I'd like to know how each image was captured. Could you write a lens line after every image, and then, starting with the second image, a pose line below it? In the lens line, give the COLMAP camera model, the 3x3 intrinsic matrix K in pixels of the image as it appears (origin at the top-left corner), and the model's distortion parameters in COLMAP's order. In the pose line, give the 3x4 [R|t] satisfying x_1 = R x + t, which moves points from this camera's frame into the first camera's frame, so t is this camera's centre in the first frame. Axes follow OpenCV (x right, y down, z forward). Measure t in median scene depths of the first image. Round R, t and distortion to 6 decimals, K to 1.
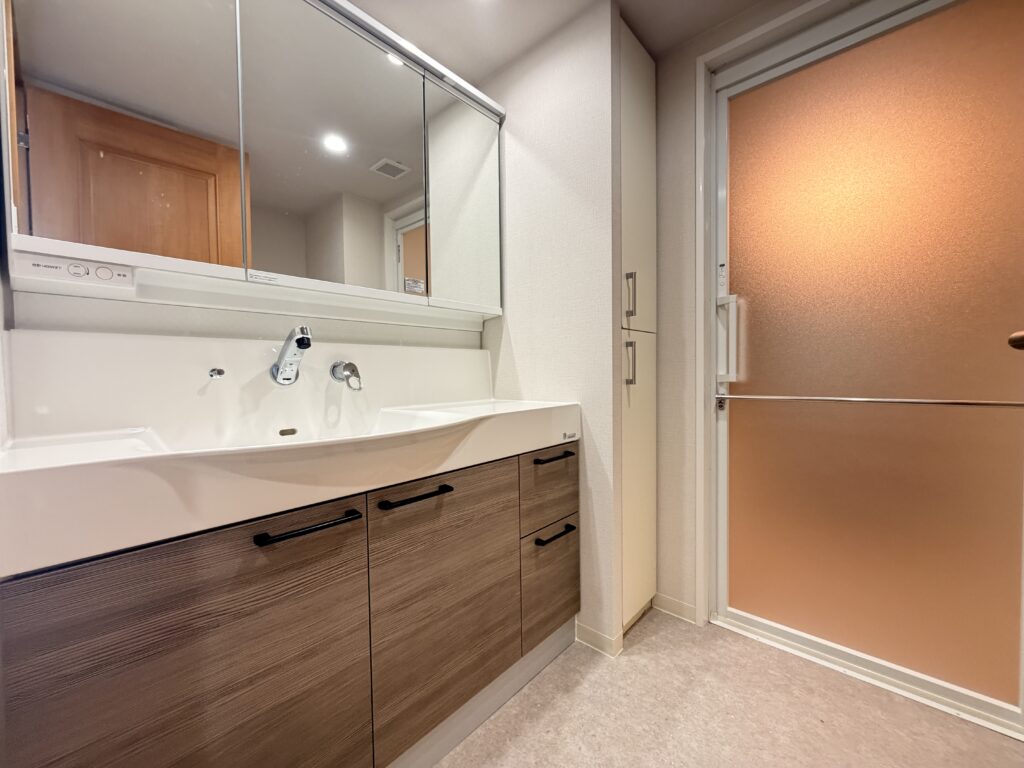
lens RADIAL K [[409.7, 0, 513.2], [0, 409.7, 383.3], [0, 0, 1]] dist [0.001774, 0.000064]
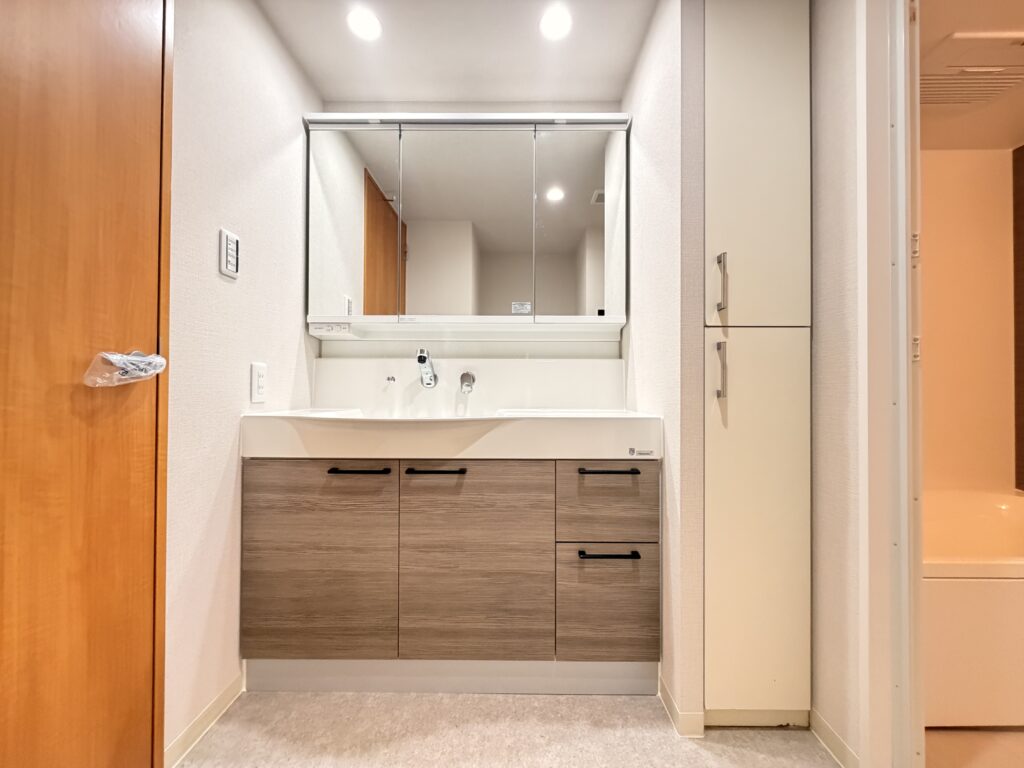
lens RADIAL K [[409.7, 0, 513.1], [0, 409.7, 382.9], [0, 0, 1]] dist [0.001774, 0.000064]
pose [[0.663847, 0.006938, -0.747836, 0.716109], [-0.033570, 0.999226, -0.020530, 0.005571], [0.747114, 0.038733, 0.663566, 0.224209]]
